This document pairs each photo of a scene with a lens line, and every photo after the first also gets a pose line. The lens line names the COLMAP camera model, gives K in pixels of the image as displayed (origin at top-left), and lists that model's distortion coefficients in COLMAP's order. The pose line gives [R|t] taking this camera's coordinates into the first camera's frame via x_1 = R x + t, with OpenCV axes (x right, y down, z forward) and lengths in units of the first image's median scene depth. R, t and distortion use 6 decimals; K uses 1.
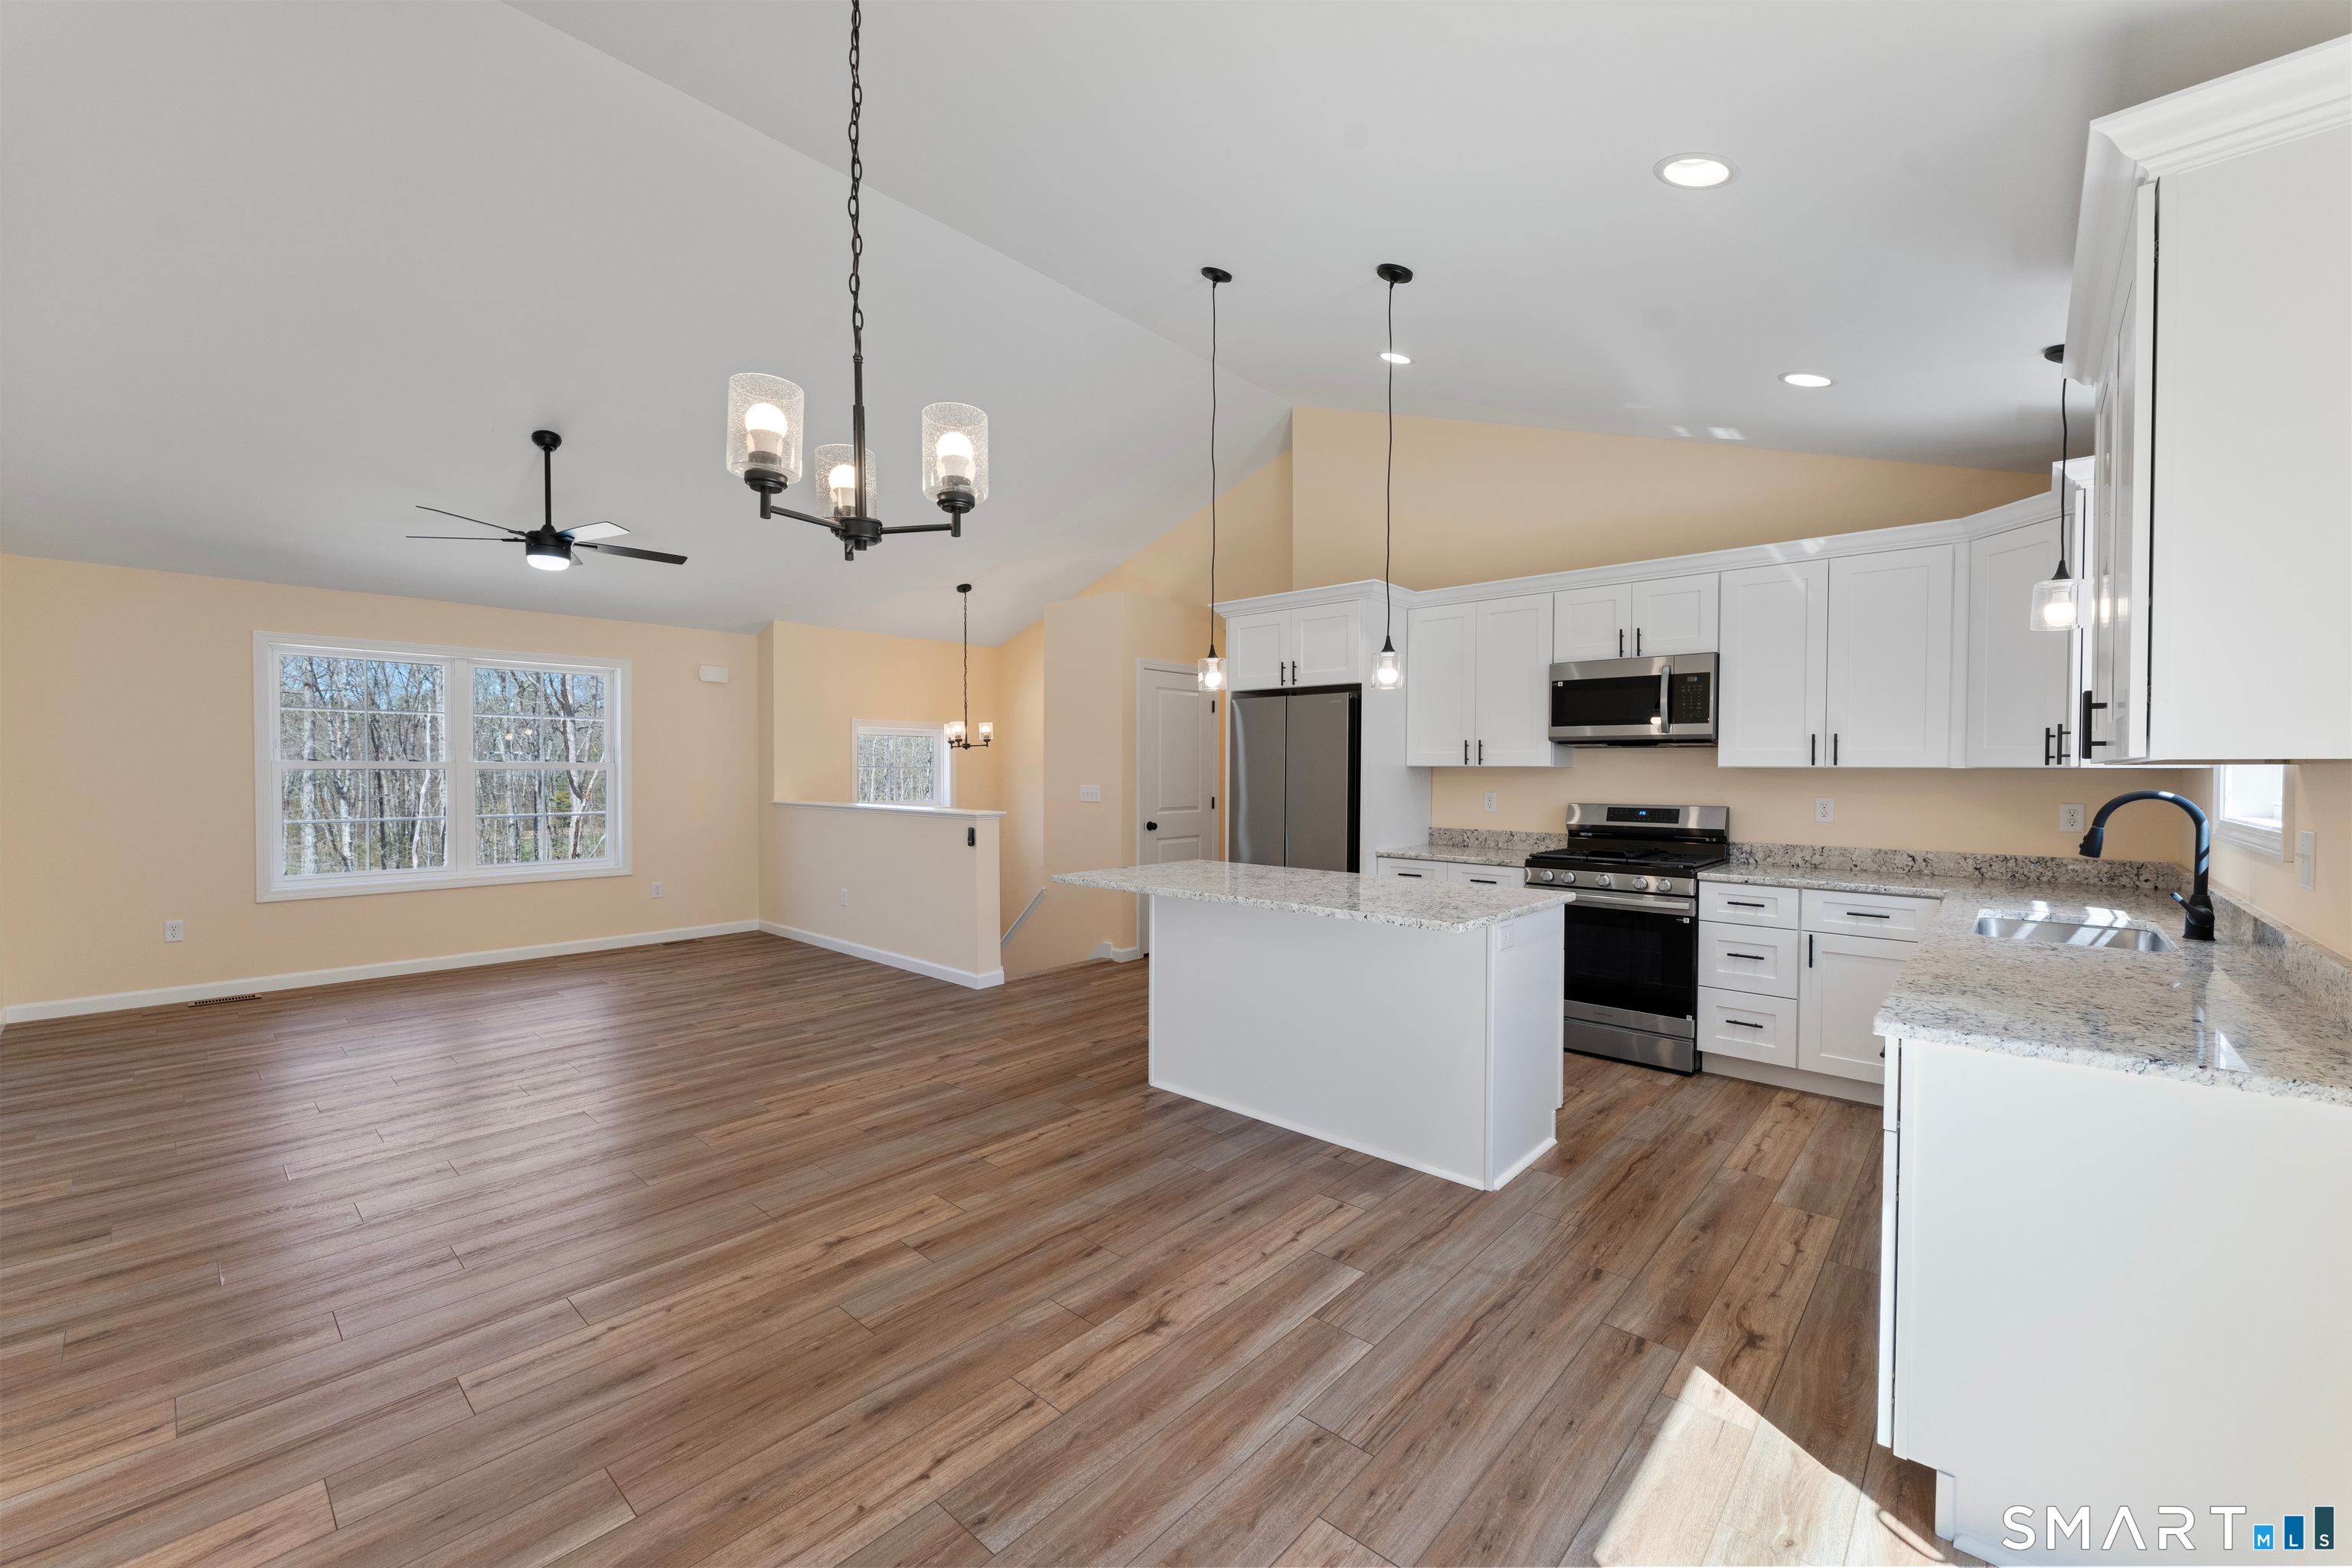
lens RADIAL K [[934.2, 0, 1177.6], [0, 934.2, 783.1], [0, 0, 1]] dist [-0.001353, -0.000037]
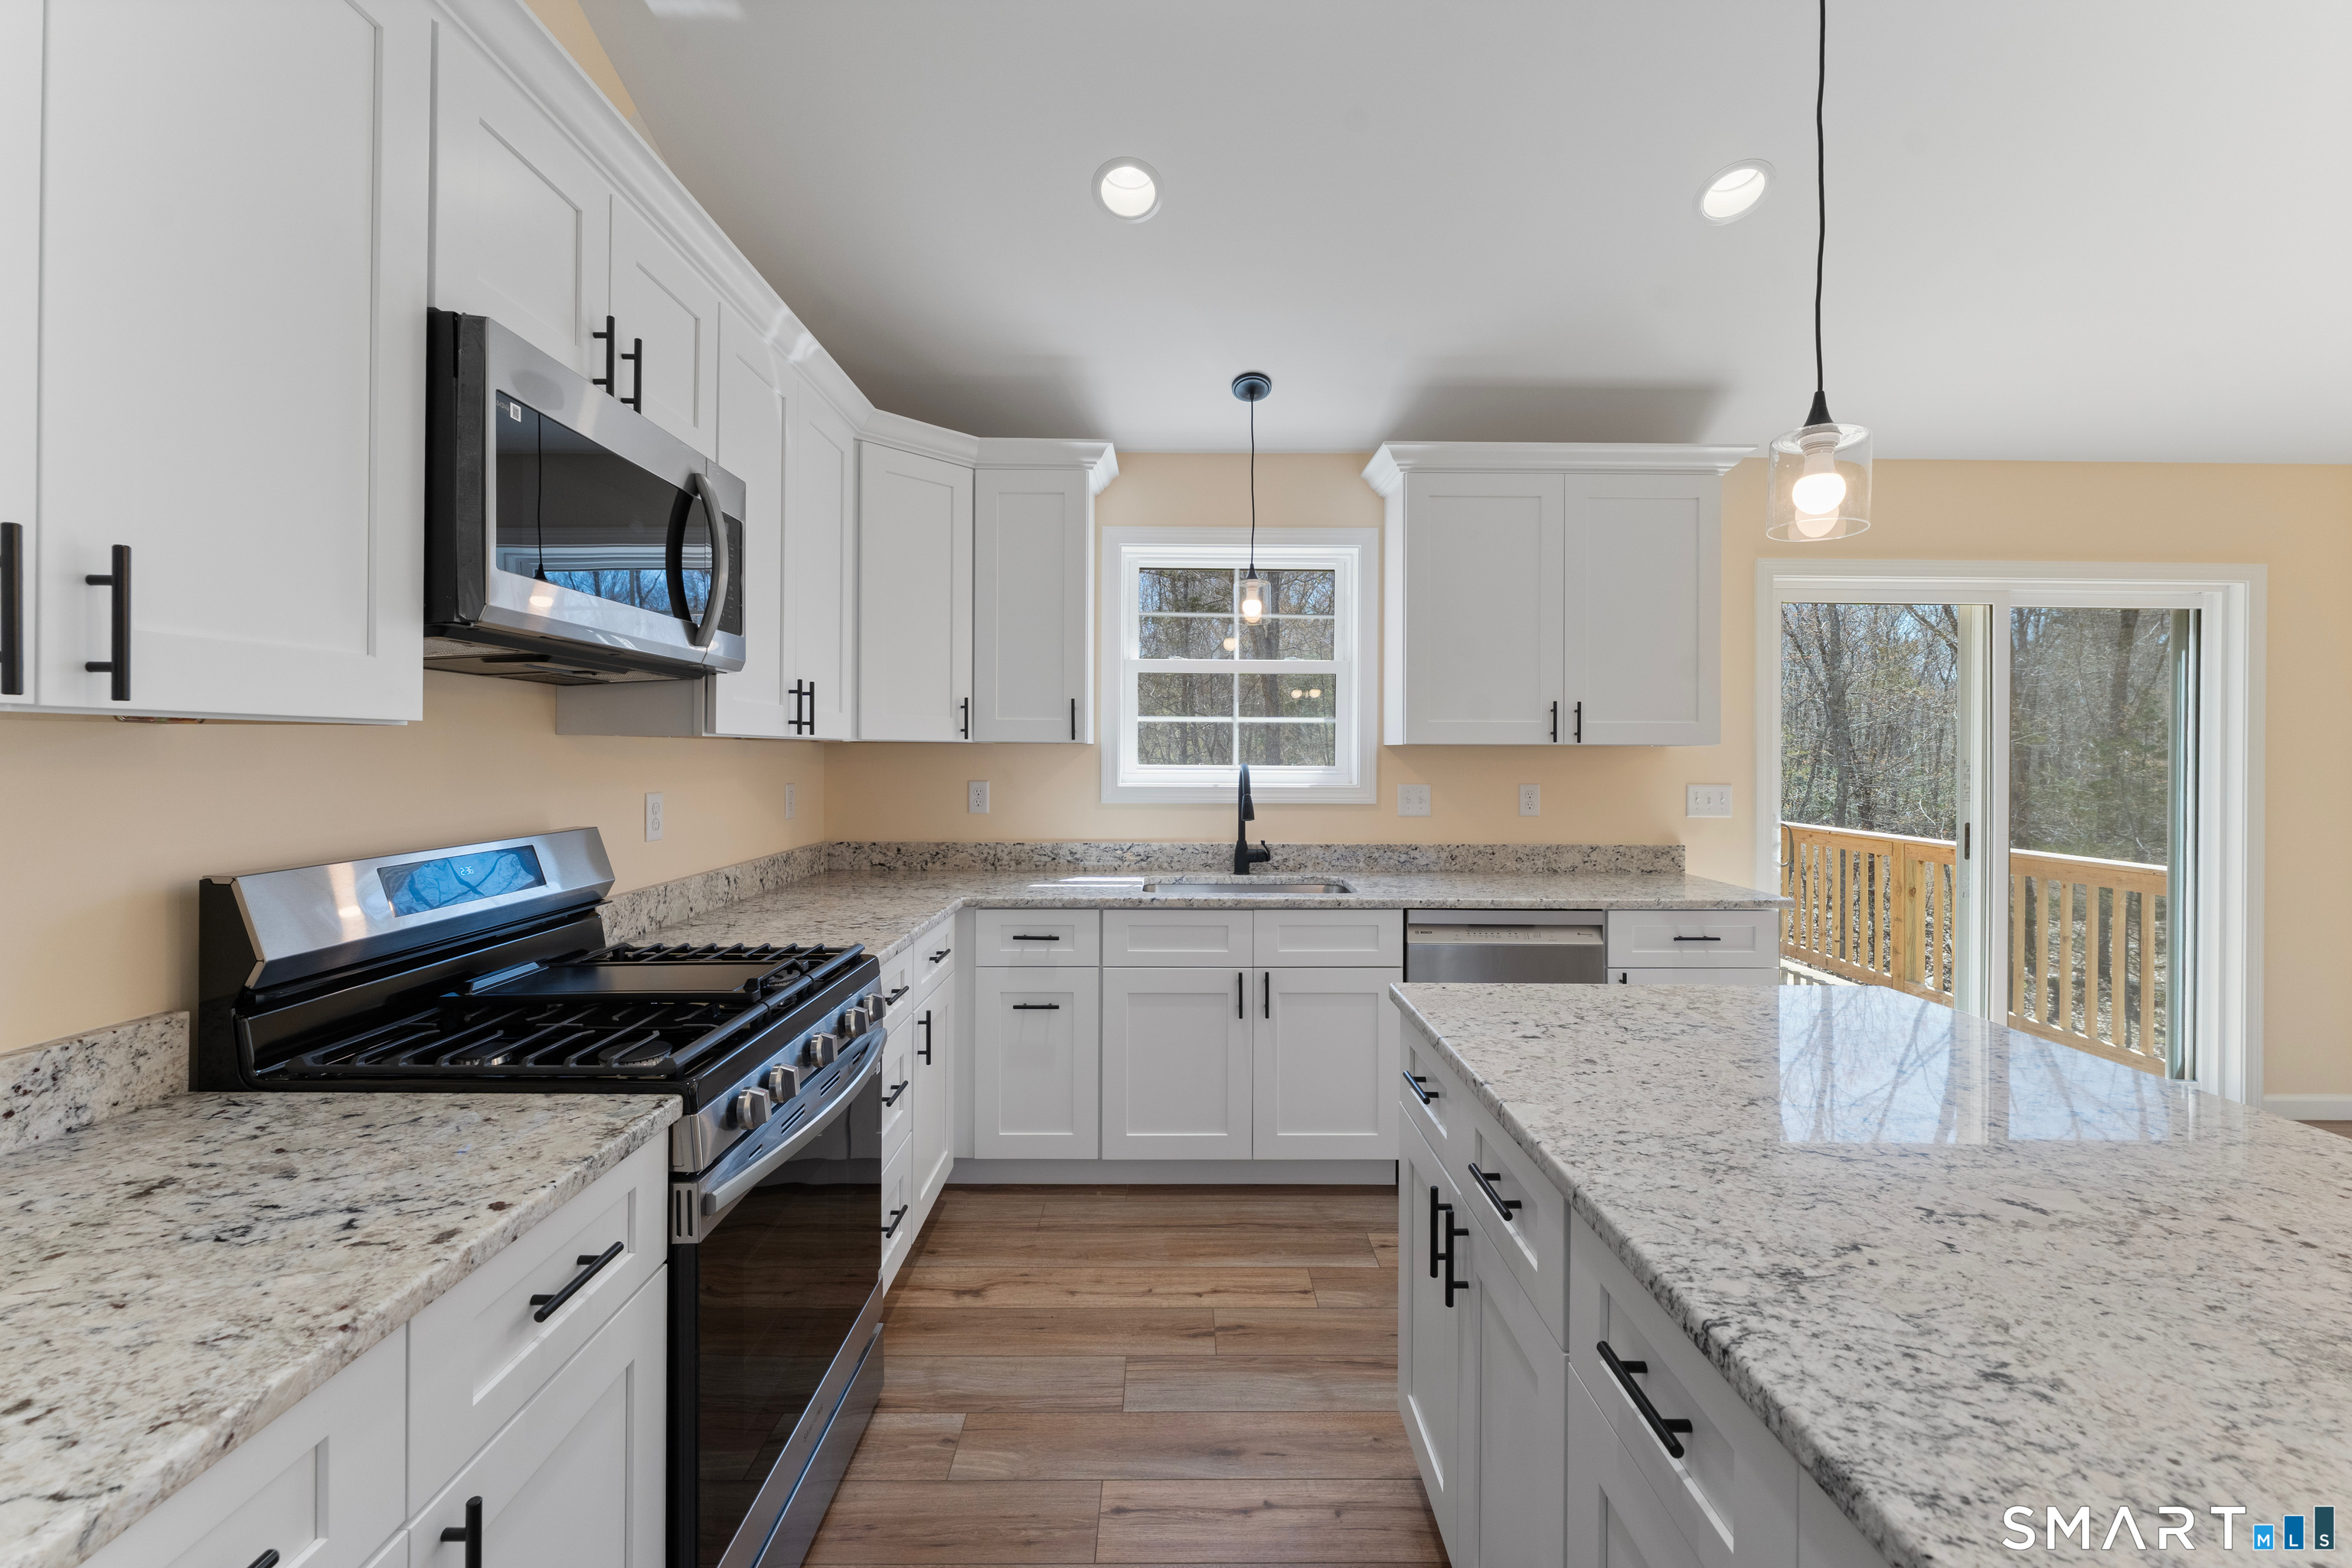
lens RADIAL K [[951.8, 0, 1183.6], [0, 951.8, 745.4], [0, 0, 1]] dist [-0.000085, -0.000325]
pose [[-0.679989, -0.003640, 0.733213, 0.100659], [0.002380, 0.999971, 0.007171, -0.016682], [-0.733218, 0.006621, -0.679961, 1.266084]]
